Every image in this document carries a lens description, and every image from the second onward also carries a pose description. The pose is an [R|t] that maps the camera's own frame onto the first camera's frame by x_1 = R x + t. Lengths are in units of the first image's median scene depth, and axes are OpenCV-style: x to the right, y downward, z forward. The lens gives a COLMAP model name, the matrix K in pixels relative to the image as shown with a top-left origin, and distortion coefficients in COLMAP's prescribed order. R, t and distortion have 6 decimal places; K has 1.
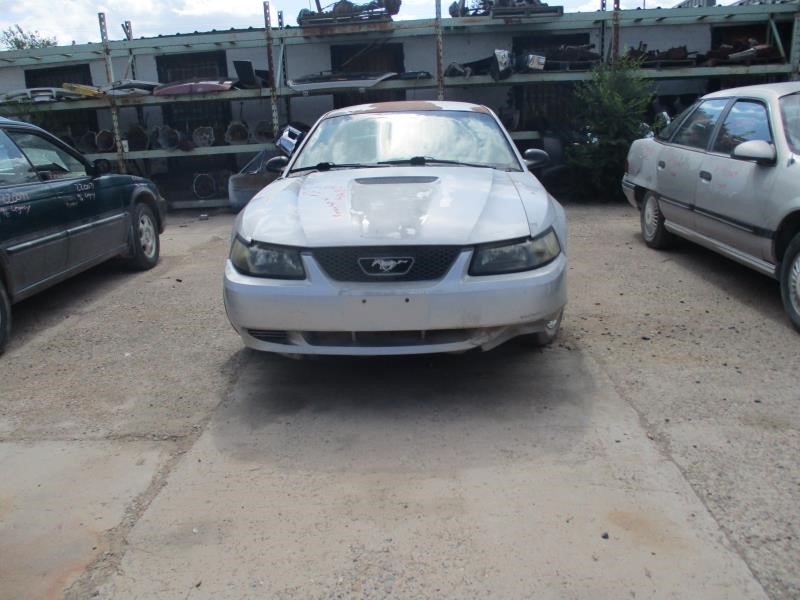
lens RADIAL K [[668.8, 0, 406.3], [0, 668.8, 300.0], [0, 0, 1]] dist [-0.034925, 0.012470]
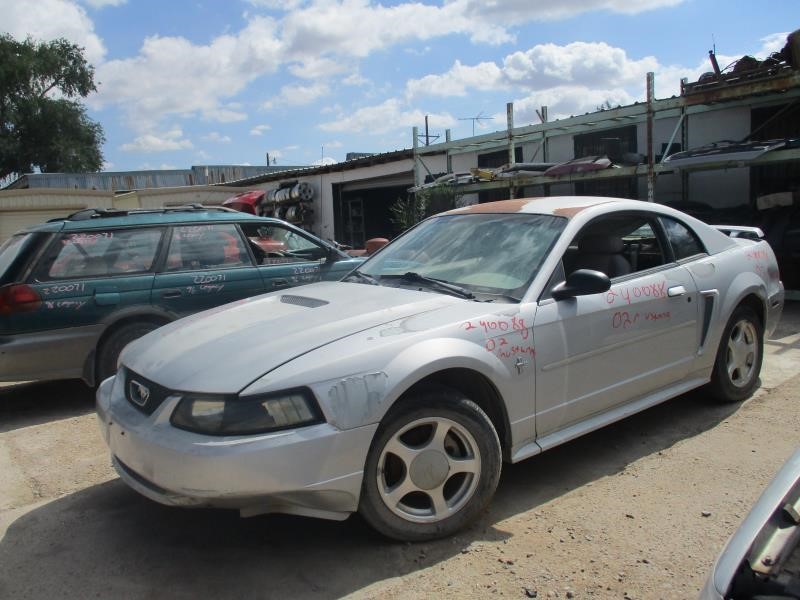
lens RADIAL K [[668.8, 0, 406.3], [0, 668.8, 300.0], [0, 0, 1]] dist [-0.034925, 0.012470]
pose [[0.656038, 0.107220, -0.747073, 0.284826], [-0.170388, 0.985343, -0.008209, -0.074672], [0.735243, 0.132678, 0.664691, 0.183279]]
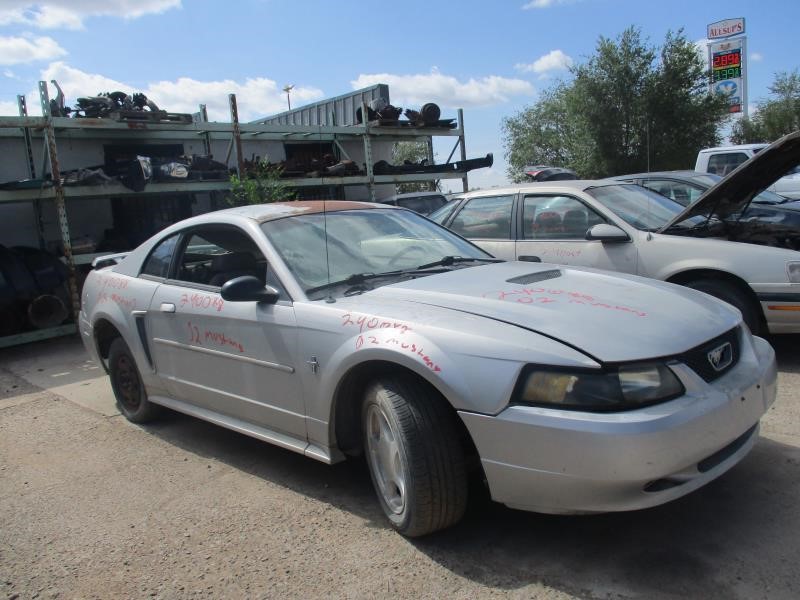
lens RADIAL K [[668.8, 0, 406.3], [0, 668.8, 300.0], [0, 0, 1]] dist [-0.034925, 0.012470]
pose [[0.657103, -0.119441, 0.744278, -0.285736], [0.246152, 0.967240, -0.062099, -0.051976], [-0.712478, 0.224011, 0.664977, 0.206144]]
